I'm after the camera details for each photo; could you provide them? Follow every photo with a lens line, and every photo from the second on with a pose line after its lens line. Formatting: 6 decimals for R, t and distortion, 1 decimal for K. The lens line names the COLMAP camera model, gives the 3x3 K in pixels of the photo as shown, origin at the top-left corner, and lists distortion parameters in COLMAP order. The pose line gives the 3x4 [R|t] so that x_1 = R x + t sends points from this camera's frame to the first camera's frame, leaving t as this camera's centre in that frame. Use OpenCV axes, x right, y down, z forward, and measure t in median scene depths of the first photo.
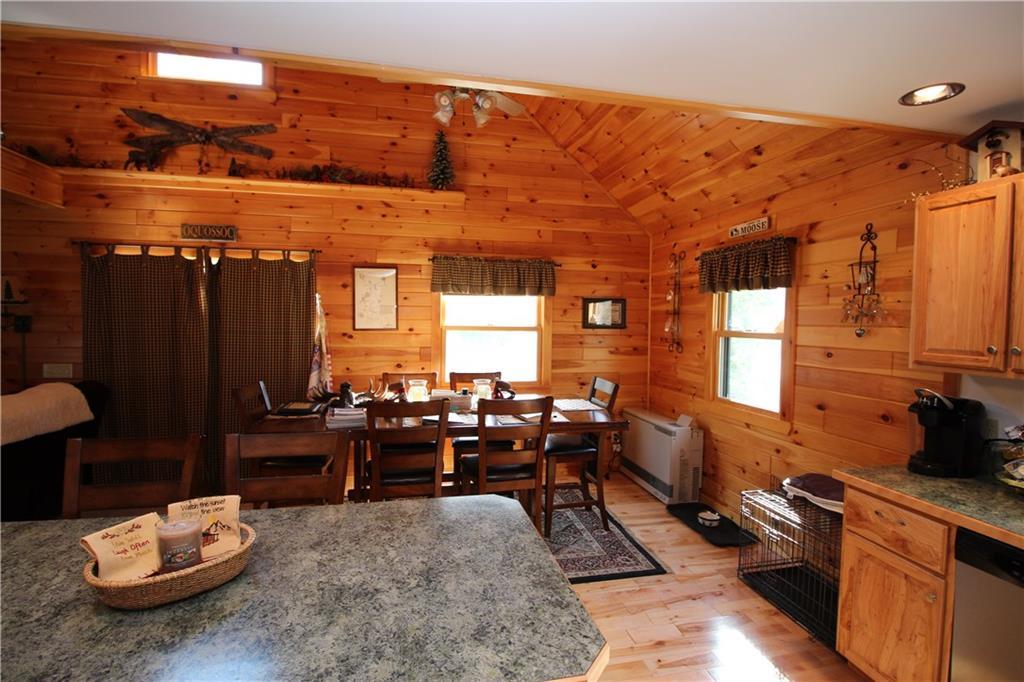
lens RADIAL K [[473.0, 0, 509.8], [0, 473.0, 336.1], [0, 0, 1]] dist [-0.003510, -0.010640]
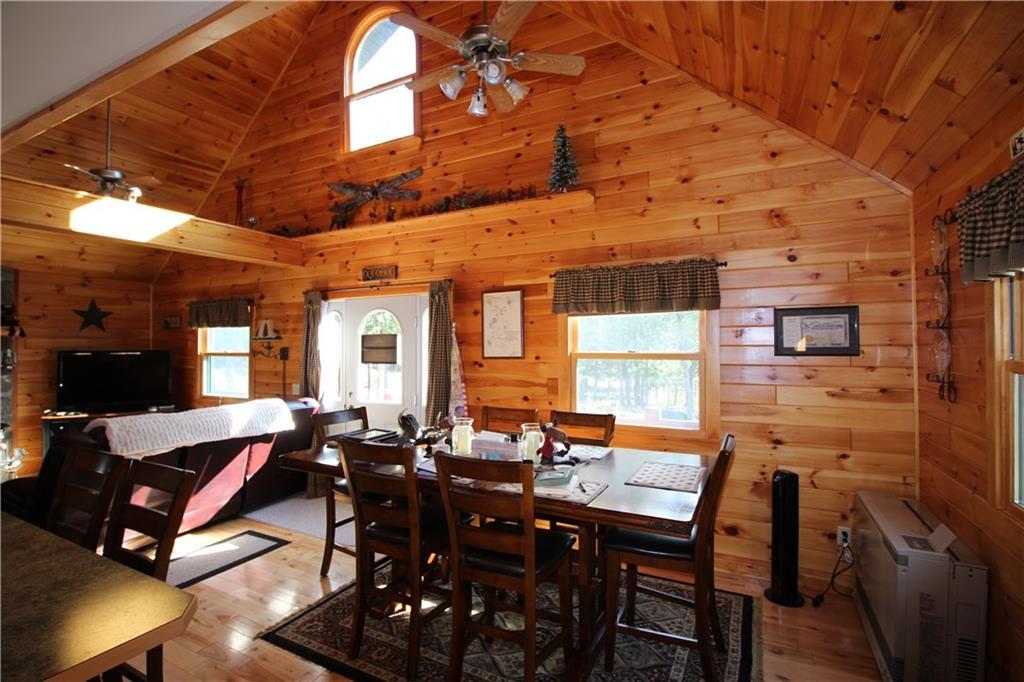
lens RADIAL K [[473.0, 0, 508.6], [0, 473.0, 337.7], [0, 0, 1]] dist [-0.003510, -0.010640]
pose [[0.772756, -0.027037, -0.634127, 0.315487], [-0.005271, 0.998784, -0.049009, -0.007884], [0.634681, 0.041214, 0.771674, 0.297061]]
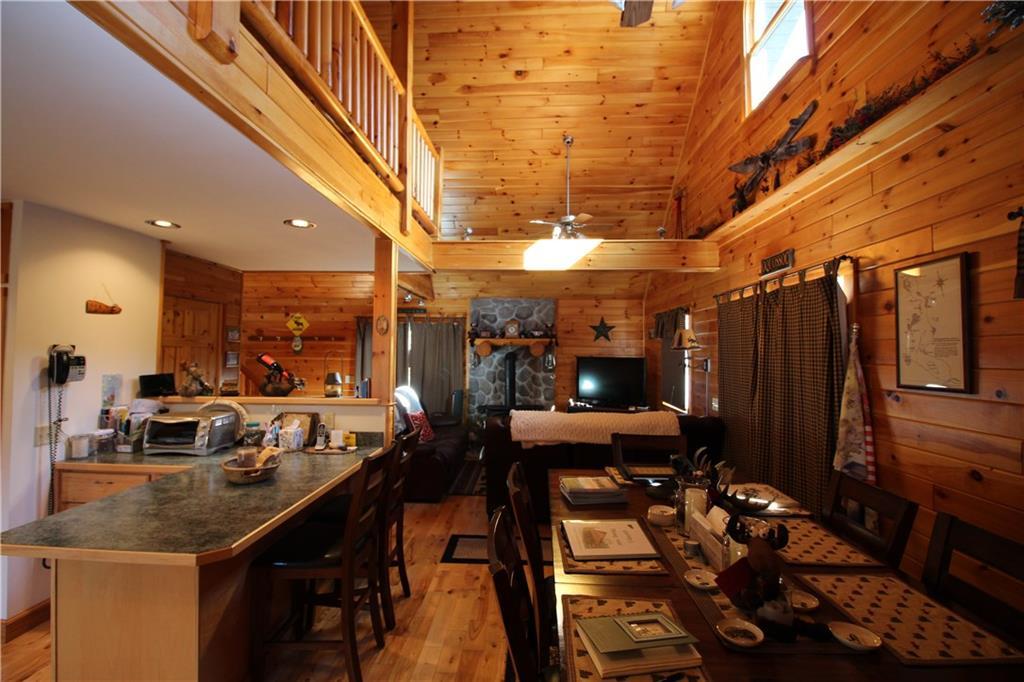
lens RADIAL K [[473.0, 0, 509.3], [0, 473.0, 336.0], [0, 0, 1]] dist [-0.003510, -0.010640]
pose [[-0.258414, -0.044894, -0.964991, 0.301898], [-0.044435, 0.998415, -0.034550, -0.032246], [0.965012, 0.033951, -0.259999, 0.712191]]
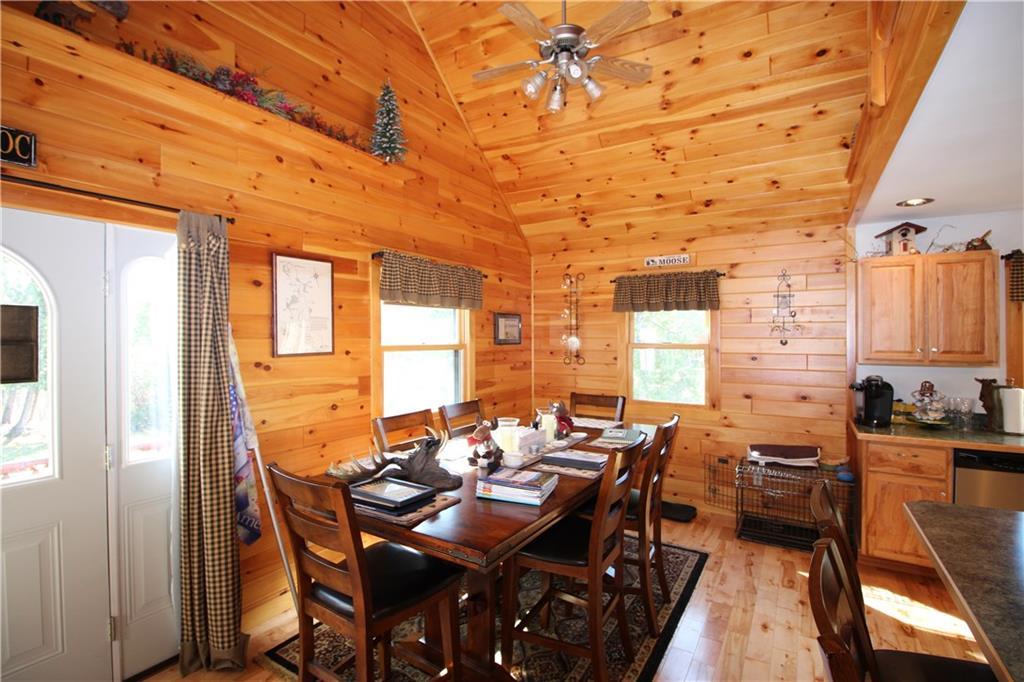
lens RADIAL K [[473.0, 0, 508.8], [0, 473.0, 336.4], [0, 0, 1]] dist [-0.003510, -0.010640]
pose [[0.693275, -0.012375, 0.720567, -0.559575], [0.033394, 0.999330, -0.014966, -0.019742], [-0.719899, 0.034438, 0.693224, 0.361265]]
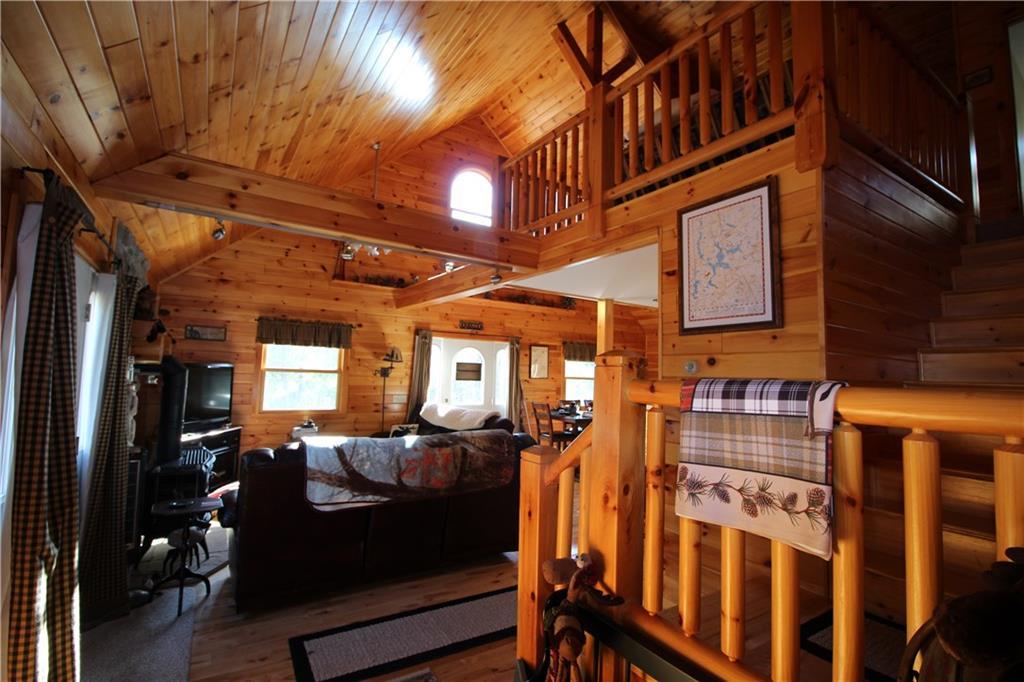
lens RADIAL K [[473.0, 0, 510.1], [0, 473.0, 343.1], [0, 0, 1]] dist [-0.003510, -0.010640]
pose [[0.936441, 0.039435, 0.348601, -1.088248], [-0.007745, 0.995744, -0.091837, 0.022242], [-0.350739, 0.083300, 0.932761, -0.785485]]
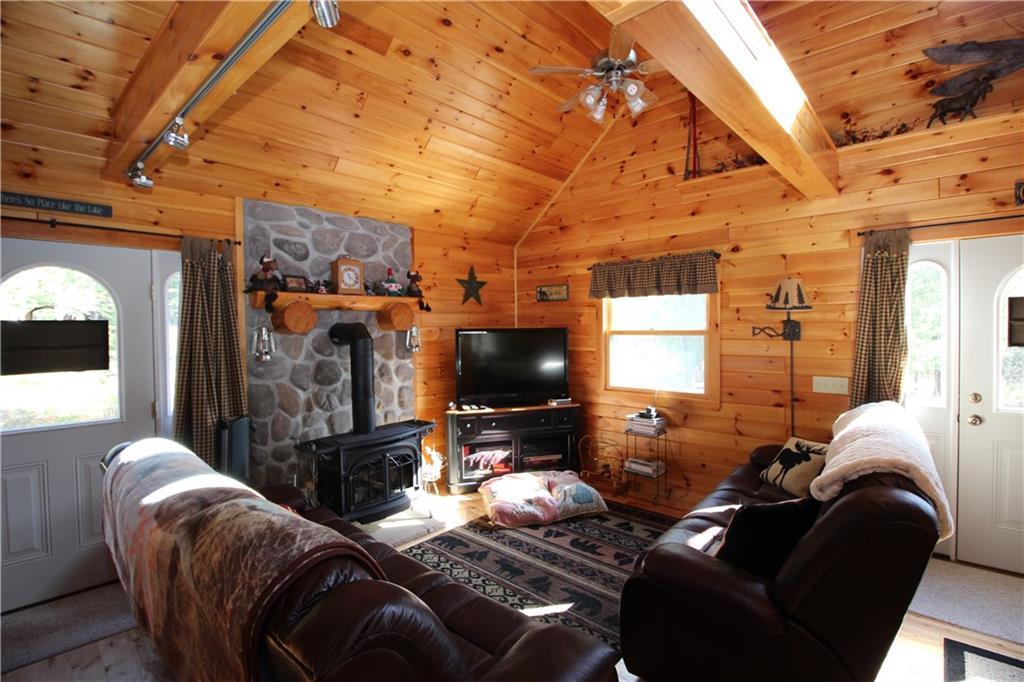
lens RADIAL K [[473.0, 0, 513.6], [0, 473.0, 338.4], [0, 0, 1]] dist [-0.003510, -0.010640]
pose [[0.574679, -0.000007, -0.818379, -0.525532], [-0.007346, 0.999960, -0.005167, -0.002688], [0.818346, 0.008981, 0.574655, 0.009975]]
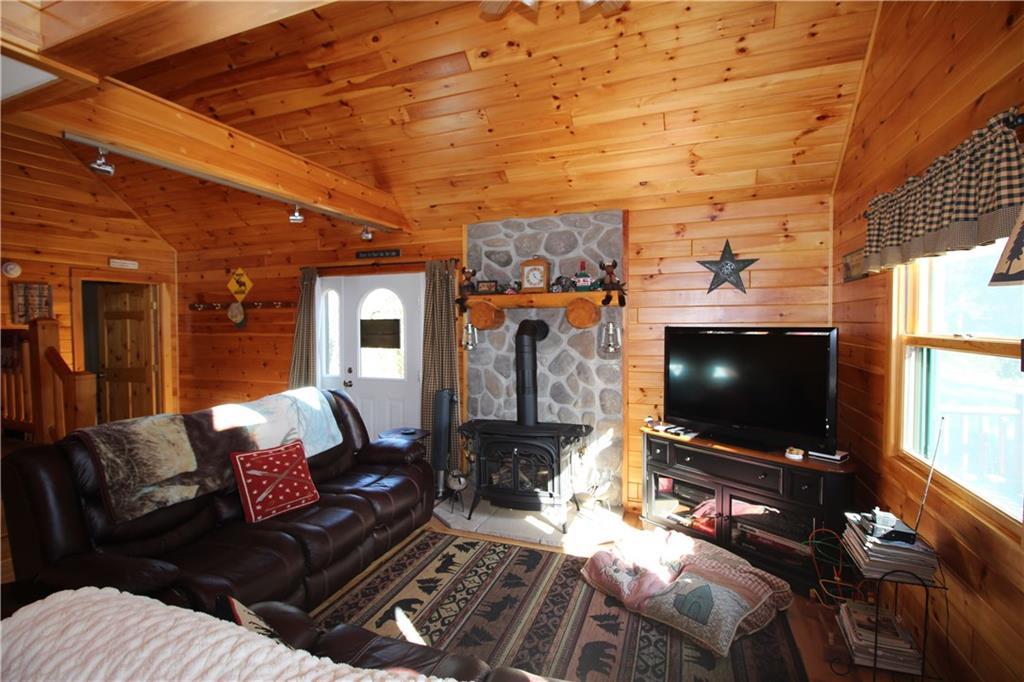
lens RADIAL K [[473.0, 0, 503.9], [0, 473.0, 336.5], [0, 0, 1]] dist [-0.003510, -0.010640]
pose [[-0.558314, 0.013195, -0.829525, -0.612725], [-0.029220, 0.998940, 0.035556, -0.032049], [0.829115, 0.044090, -0.557337, 0.728825]]
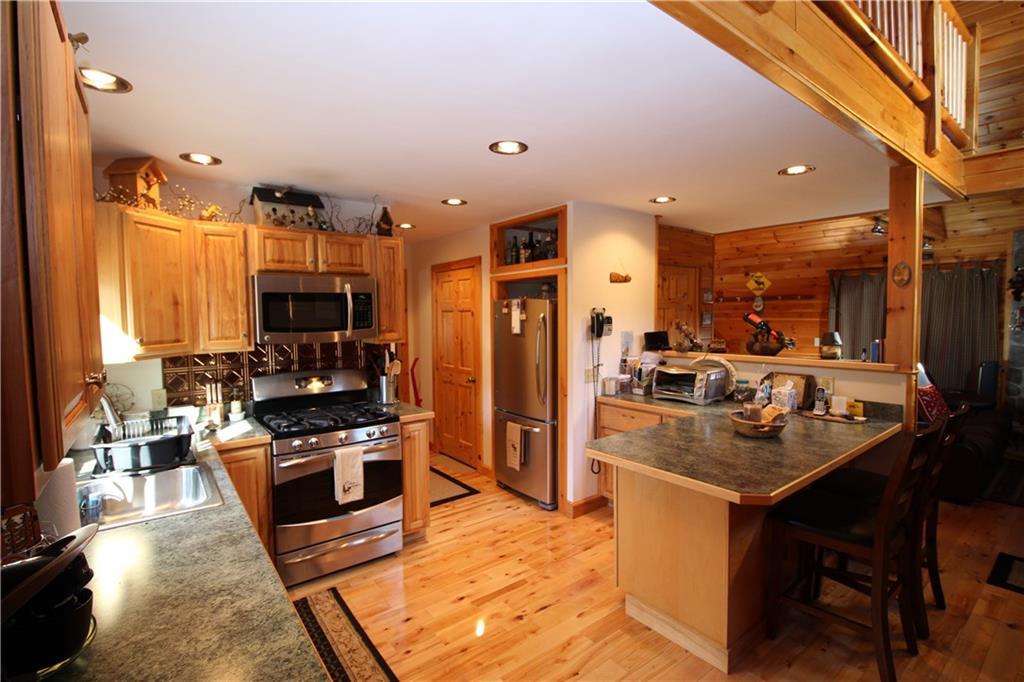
lens RADIAL K [[473.0, 0, 511.0], [0, 473.0, 337.8], [0, 0, 1]] dist [-0.003510, -0.010640]
pose [[-0.905883, 0.019867, -0.423062, 0.342214], [-0.013716, 0.996999, 0.076189, -0.024759], [0.423306, 0.074820, -0.902892, 0.663023]]
